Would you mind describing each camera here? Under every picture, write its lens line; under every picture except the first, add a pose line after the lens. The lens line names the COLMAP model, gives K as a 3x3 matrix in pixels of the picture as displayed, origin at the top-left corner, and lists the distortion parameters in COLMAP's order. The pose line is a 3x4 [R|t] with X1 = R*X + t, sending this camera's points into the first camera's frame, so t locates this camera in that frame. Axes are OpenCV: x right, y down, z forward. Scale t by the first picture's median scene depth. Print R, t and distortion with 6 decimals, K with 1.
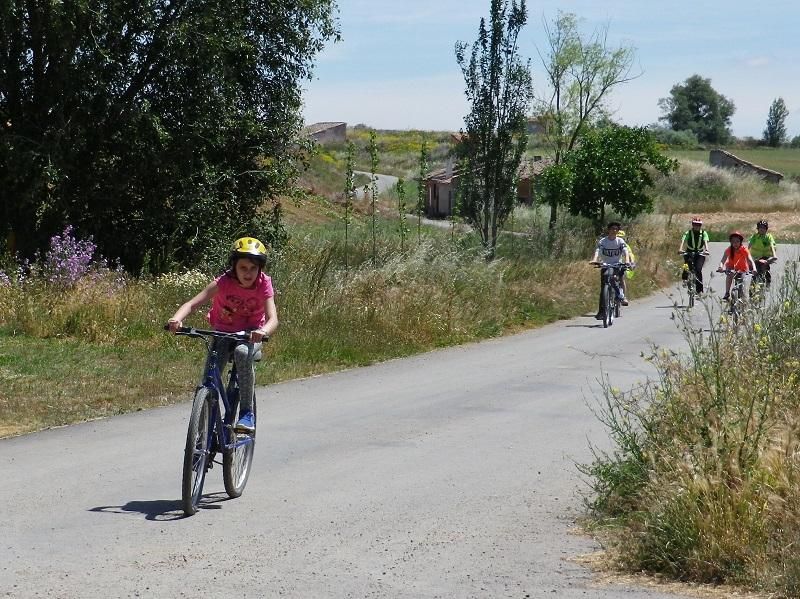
lens RADIAL K [[3546.4, 0, 283.2], [0, 3546.4, 300.5], [0, 0, 1]] dist [0.051937, -1.116429]
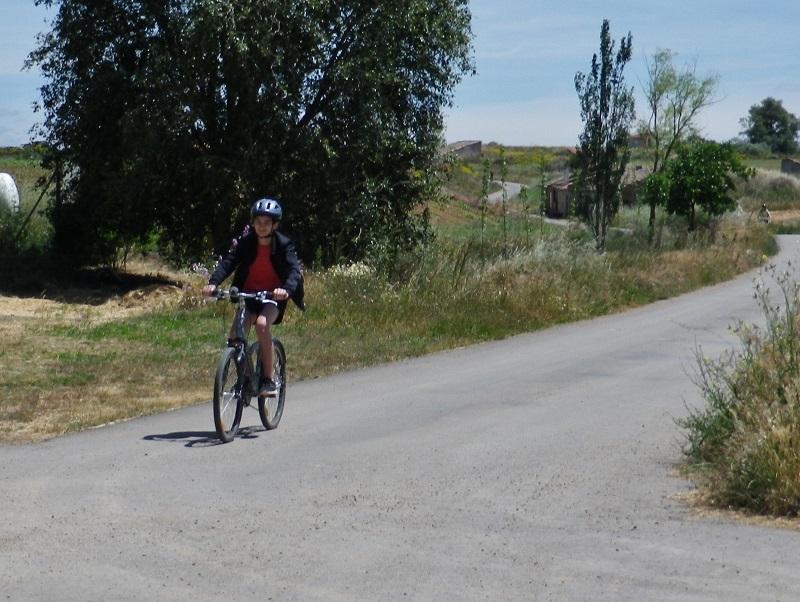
lens RADIAL K [[2906.5, 0, 268.0], [0, 2906.5, 262.4], [0, 0, 1]] dist [0.132228, -0.814272]
pose [[0.998394, -0.011387, -0.055500, -0.000541], [0.010956, 0.999908, -0.008057, -0.000980], [0.055587, 0.007436, 0.998426, -0.008912]]
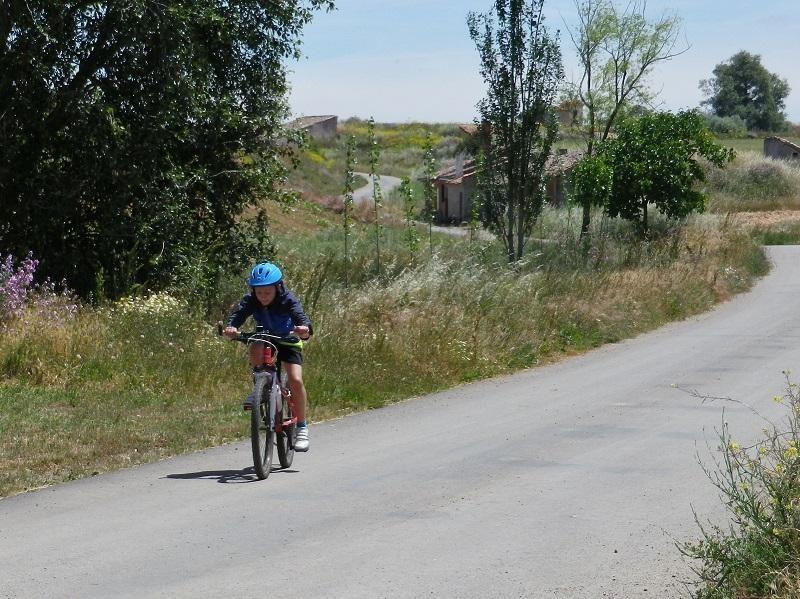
lens RADIAL K [[3546.4, 0, 283.2], [0, 3546.4, 300.5], [0, 0, 1]] dist [0.051937, -1.116429]
pose [[0.999733, -0.021883, 0.007462, -0.003155], [0.021910, 0.999754, -0.003522, -0.003367], [-0.007383, 0.003685, 0.999966, 0.178553]]
